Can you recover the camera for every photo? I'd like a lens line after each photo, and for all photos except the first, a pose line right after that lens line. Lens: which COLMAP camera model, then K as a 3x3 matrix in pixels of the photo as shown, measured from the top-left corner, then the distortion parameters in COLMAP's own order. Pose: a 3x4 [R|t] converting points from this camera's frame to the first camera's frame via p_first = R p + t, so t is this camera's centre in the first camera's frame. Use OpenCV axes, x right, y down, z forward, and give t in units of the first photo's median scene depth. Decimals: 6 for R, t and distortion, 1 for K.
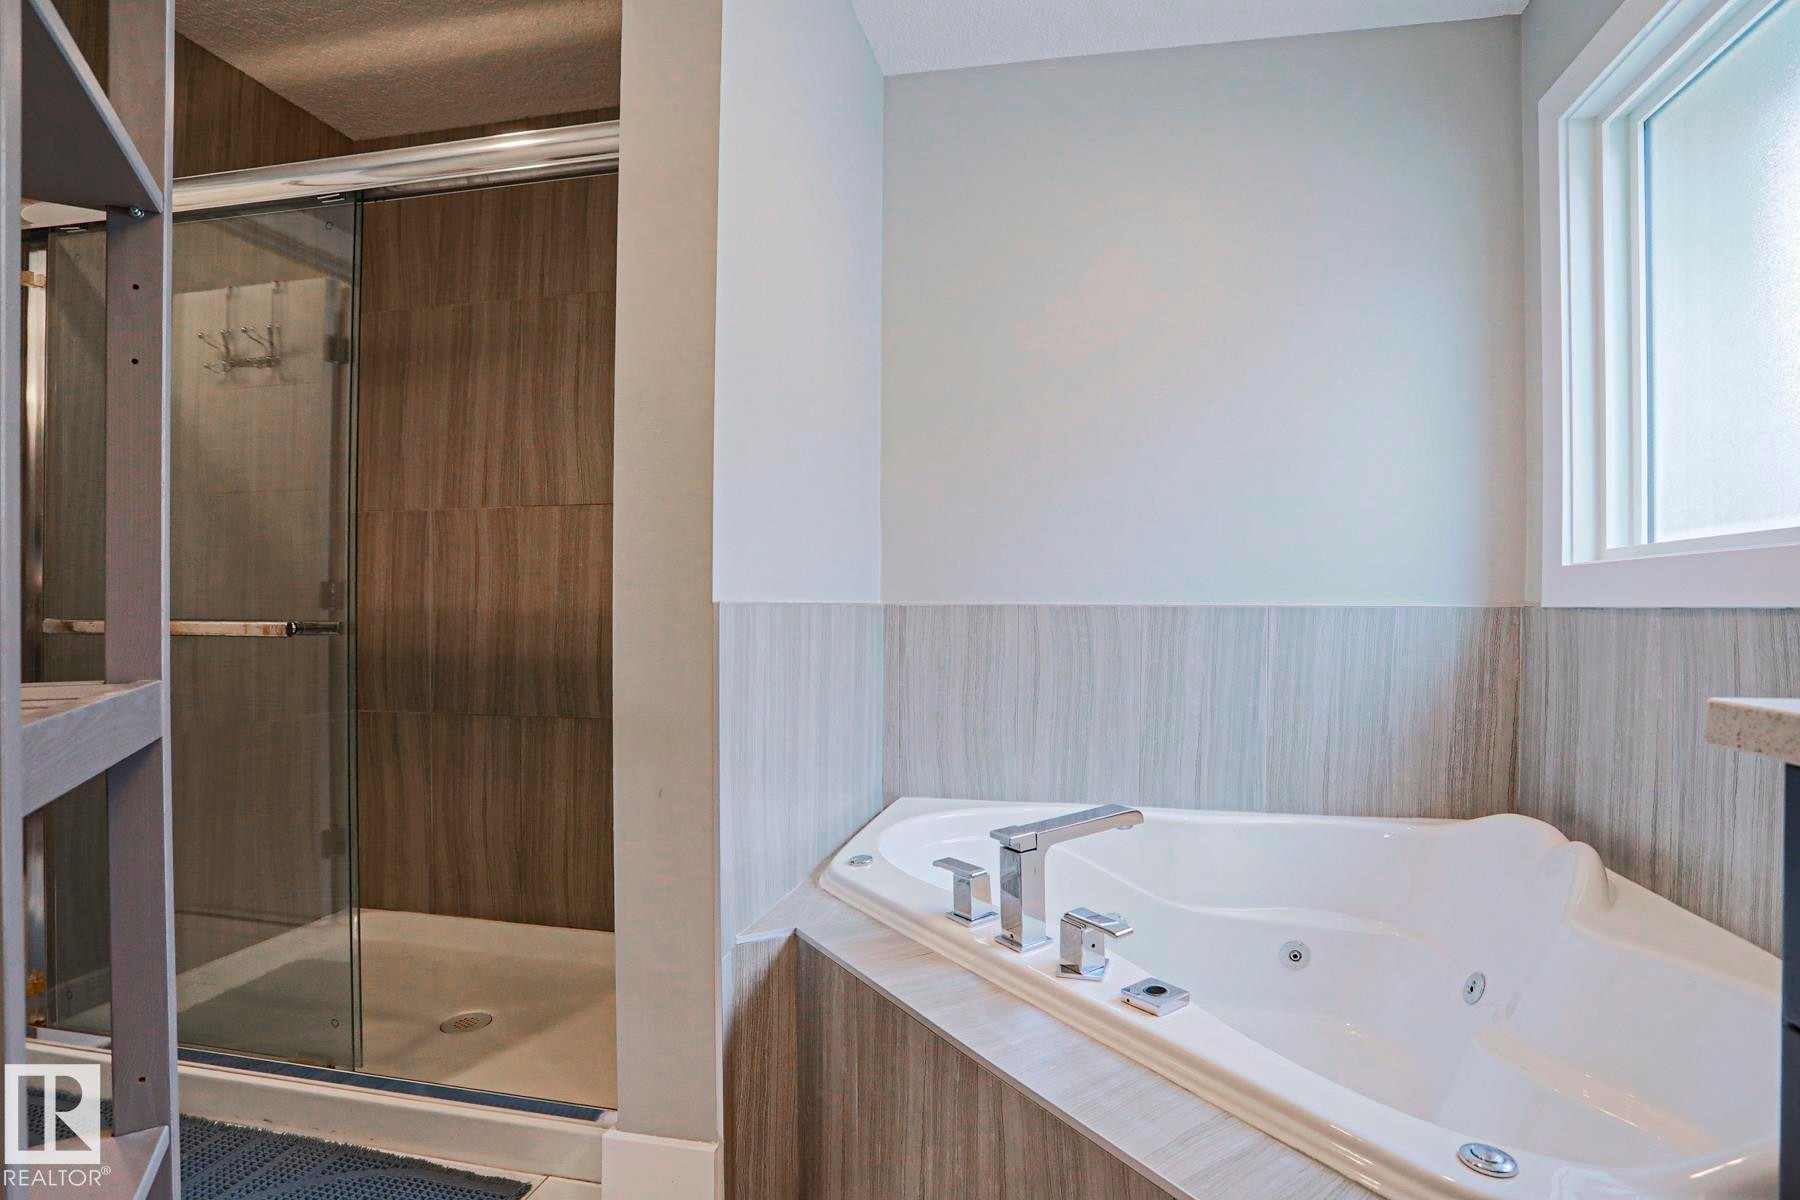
lens RADIAL K [[865.7, 0, 900.0], [0, 865.7, 600.0], [0, 0, 1]] dist [-0.080864, 0.035866]
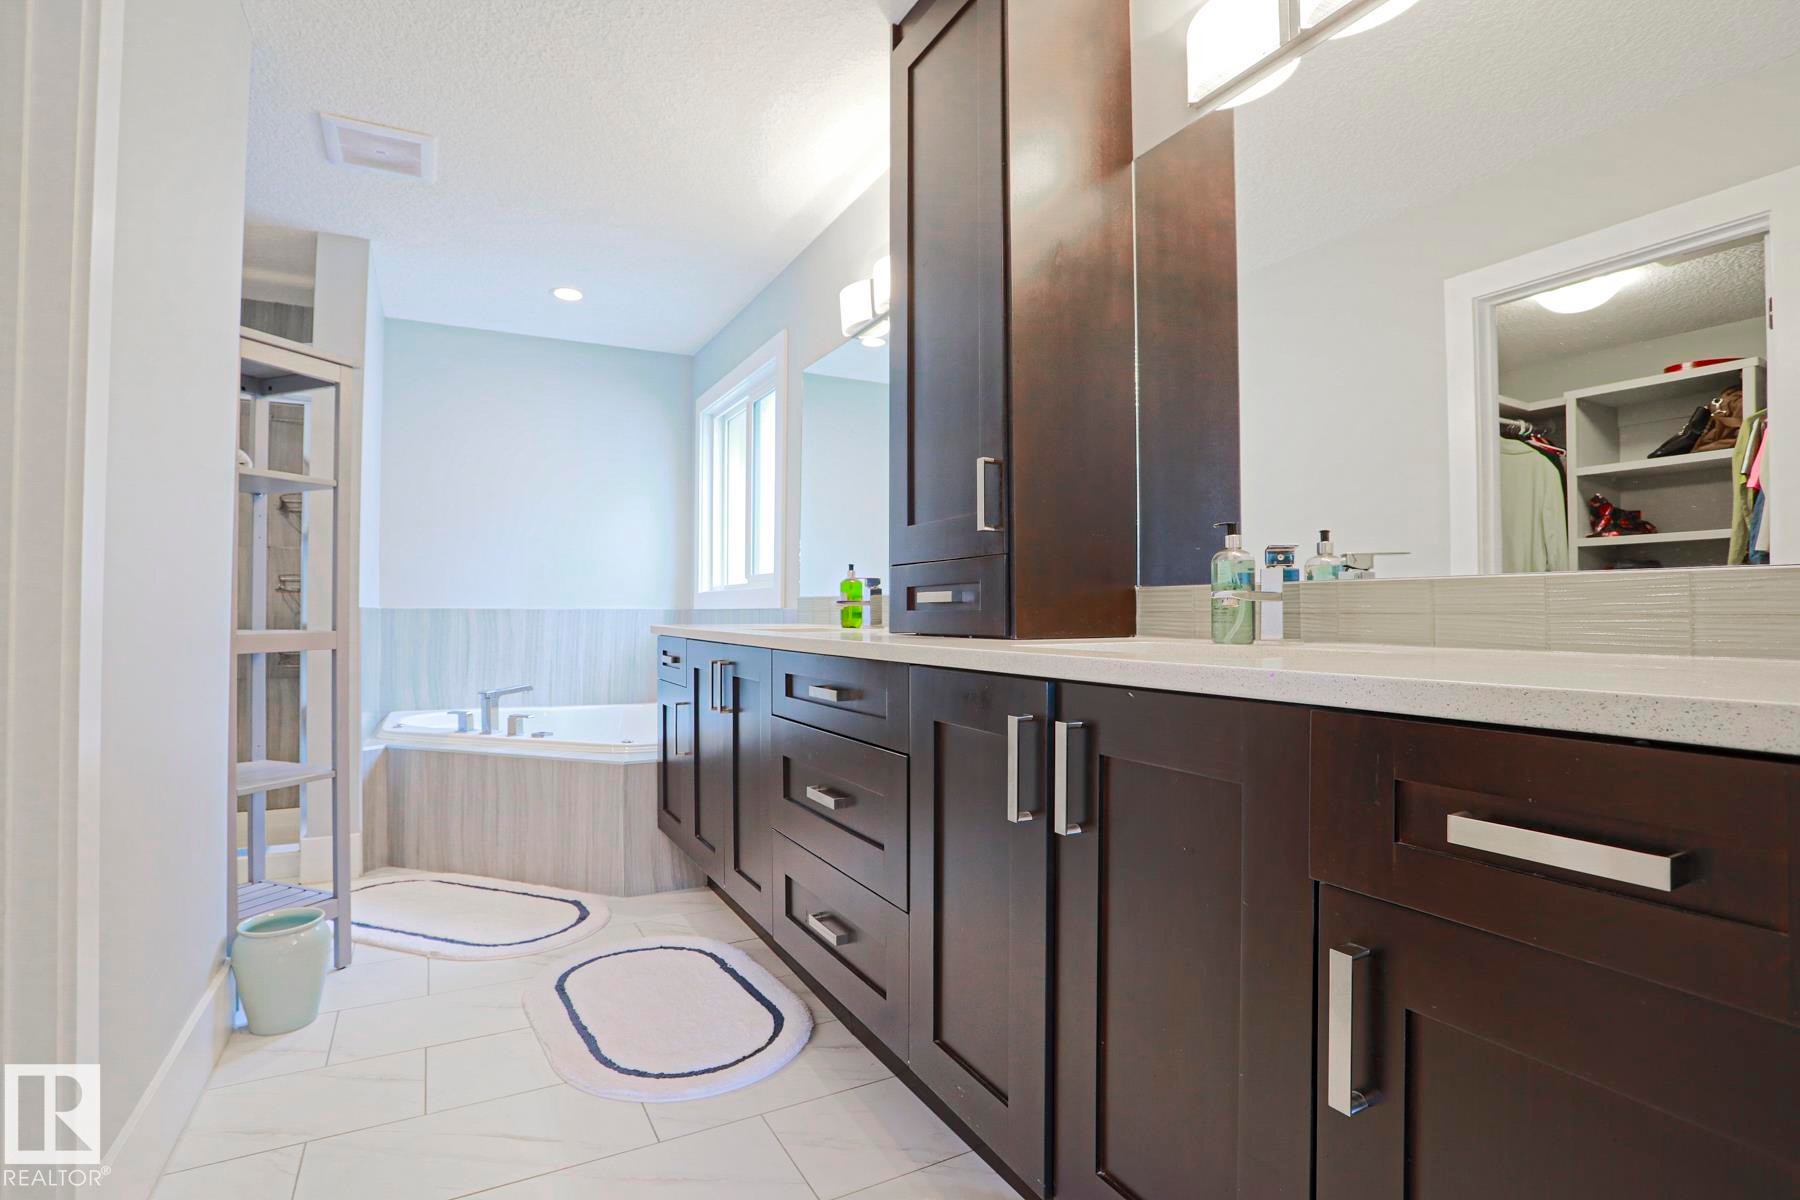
lens RADIAL K [[884.8, 0, 896.4], [0, 884.8, 602.0], [0, 0, 1]] dist [-0.082242, 0.038780]
pose [[0.743958, 0.002951, 0.668220, -0.518498], [0.002011, 0.999976, -0.006655, 0.005685], [-0.668223, 0.006295, 0.743934, -1.334360]]
